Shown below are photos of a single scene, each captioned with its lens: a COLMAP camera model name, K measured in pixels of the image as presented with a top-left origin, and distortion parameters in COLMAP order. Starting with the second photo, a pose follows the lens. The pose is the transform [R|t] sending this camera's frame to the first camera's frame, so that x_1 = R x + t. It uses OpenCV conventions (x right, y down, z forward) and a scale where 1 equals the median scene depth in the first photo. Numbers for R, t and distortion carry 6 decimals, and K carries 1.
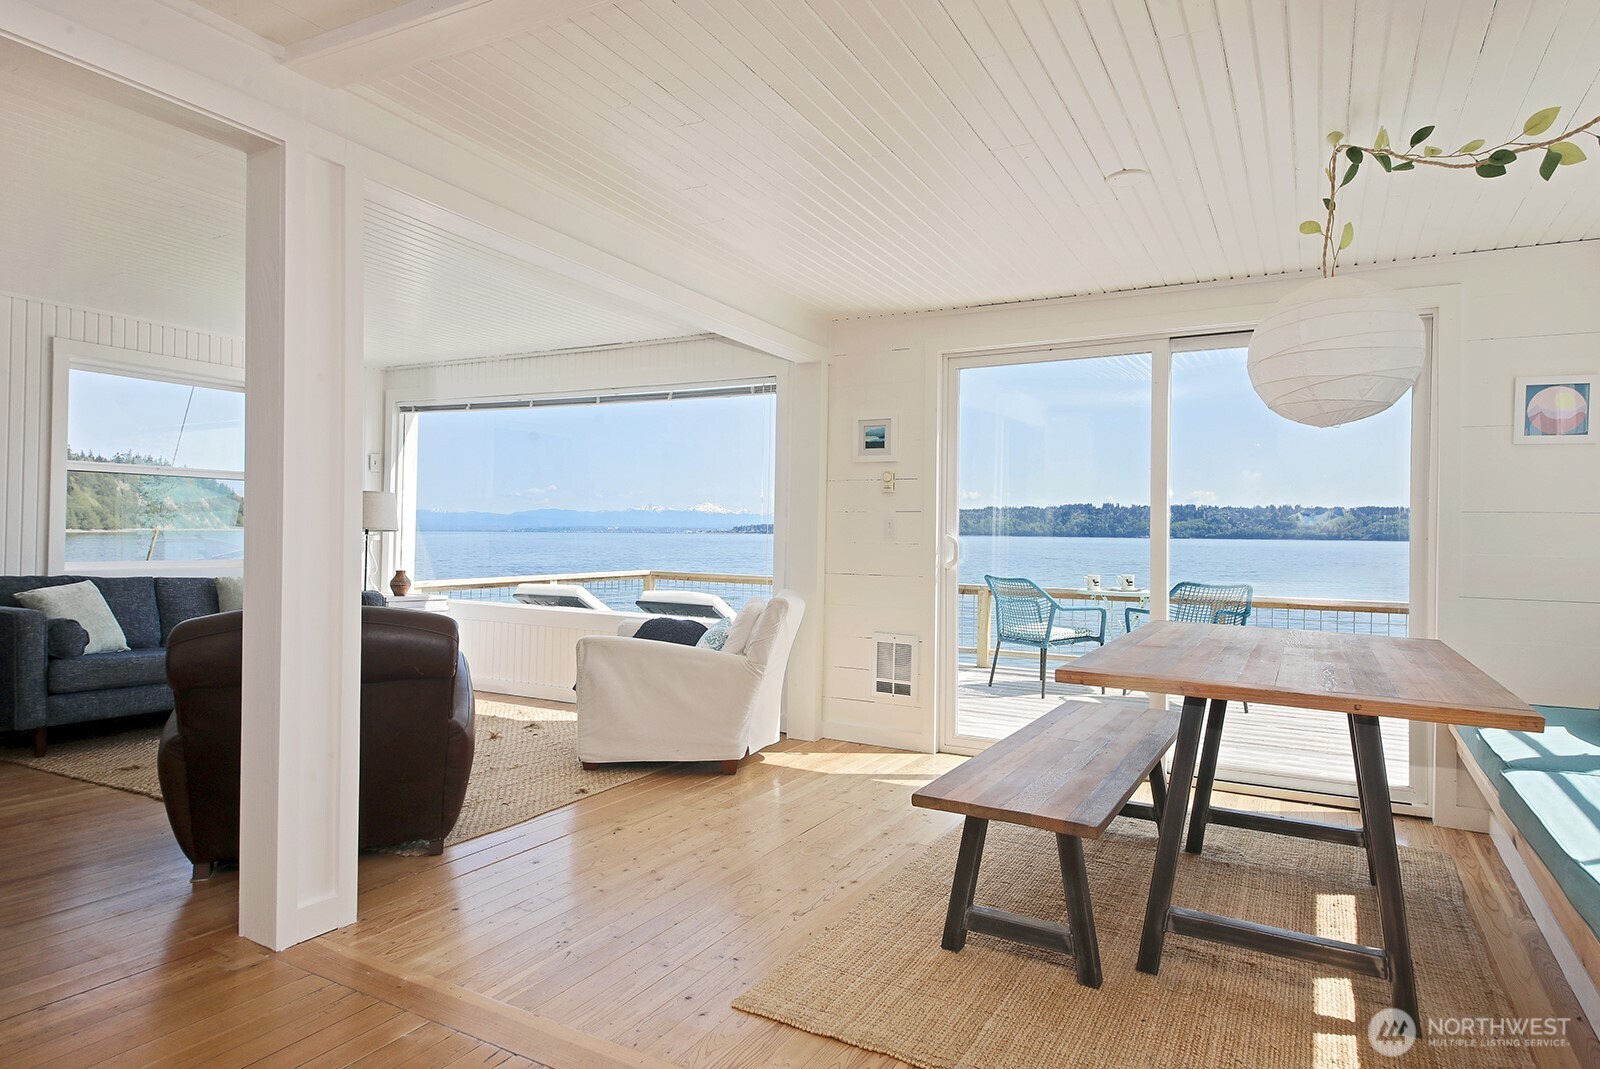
lens RADIAL K [[935.2, 0, 785.8], [0, 935.2, 543.8], [0, 0, 1]] dist [0.007424, -0.008138]
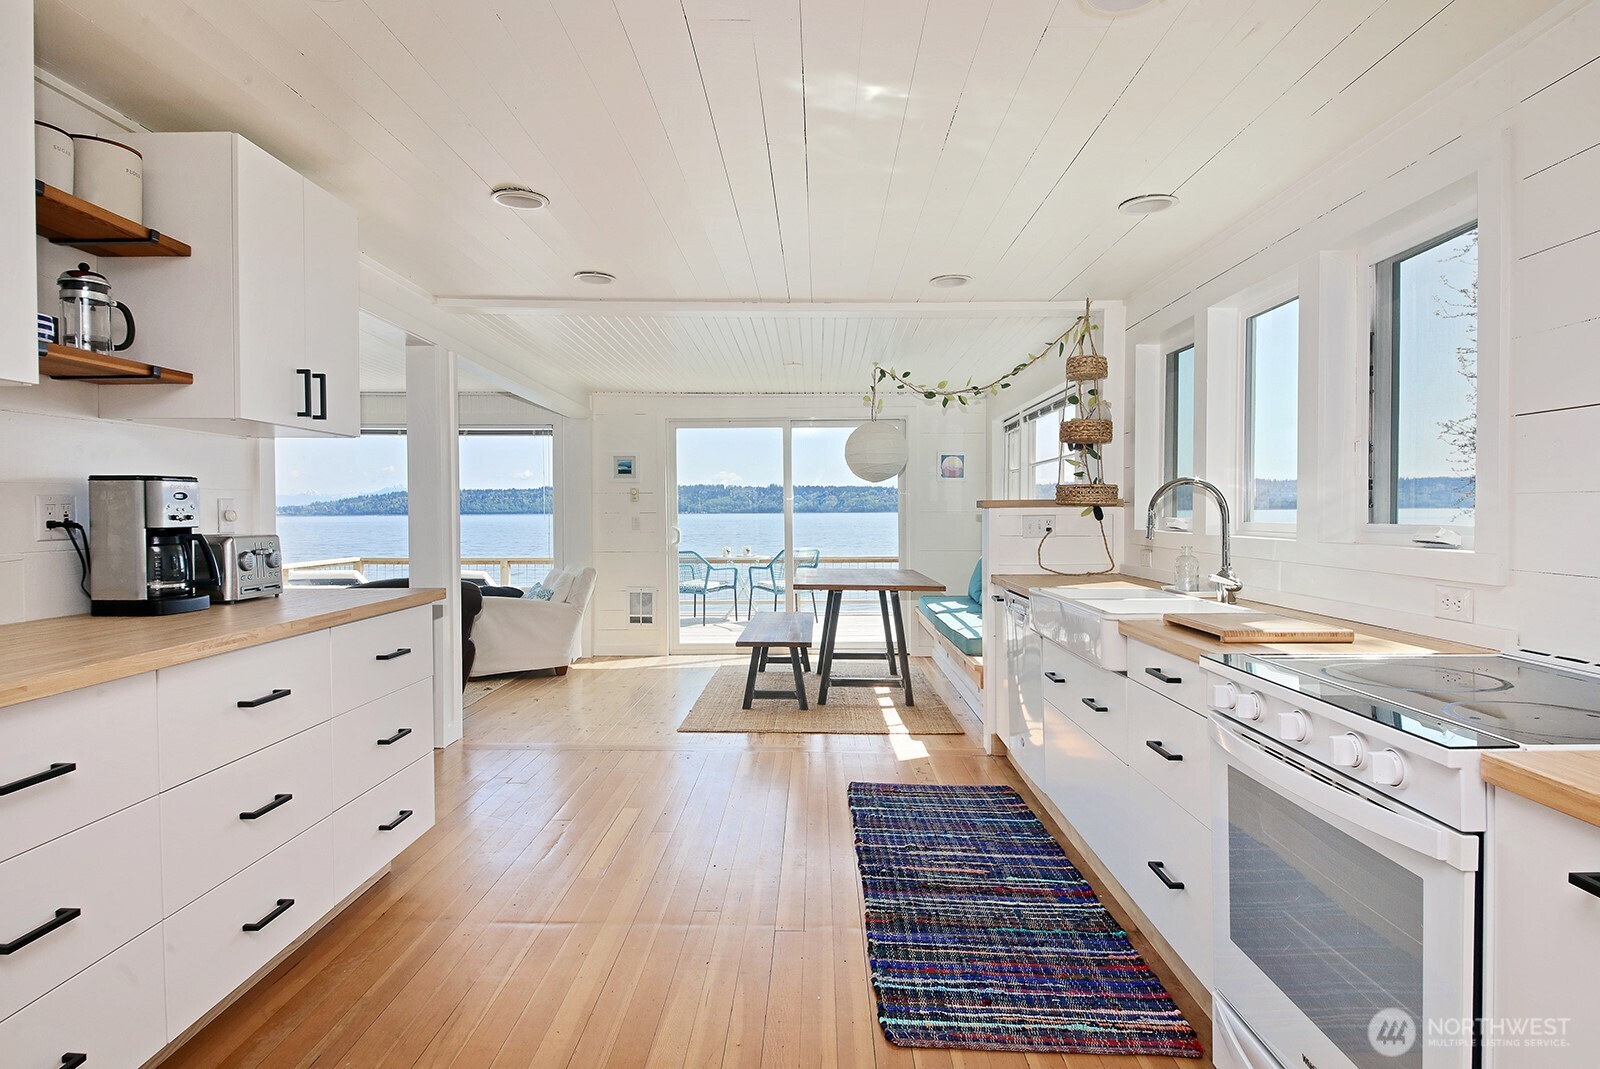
lens RADIAL K [[906.8, 0, 804.9], [0, 906.8, 533.4], [0, 0, 1]] dist [0.042947, -0.000944]
pose [[0.875198, -0.027999, 0.482954, -0.398307], [0.021369, 0.999587, 0.019227, -0.022343], [-0.483293, -0.006507, 0.875434, -0.537263]]
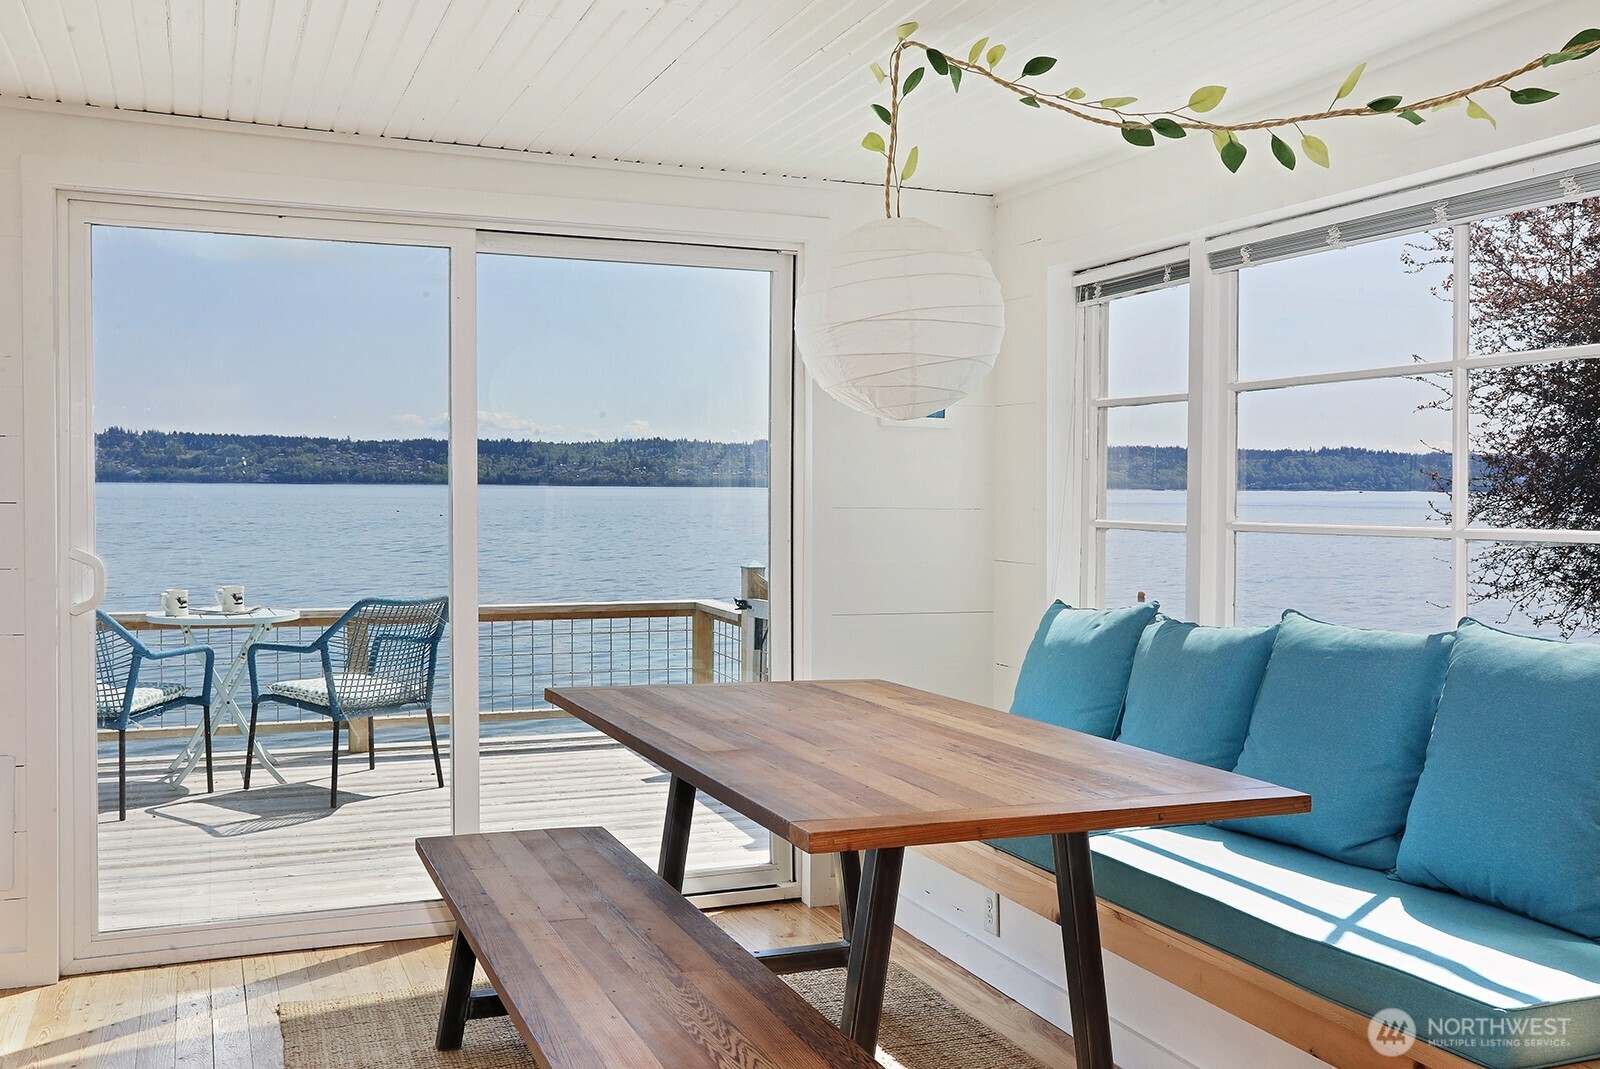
lens RADIAL K [[1459.4, 0, 795.7], [0, 1459.4, 521.1], [0, 0, 1]] dist [0.009656, 0.000000]
pose [[0.610395, -0.025642, 0.791682, -0.211446], [0.007190, 0.999614, 0.026833, -0.042274], [-0.792064, -0.010687, 0.610344, 0.198902]]
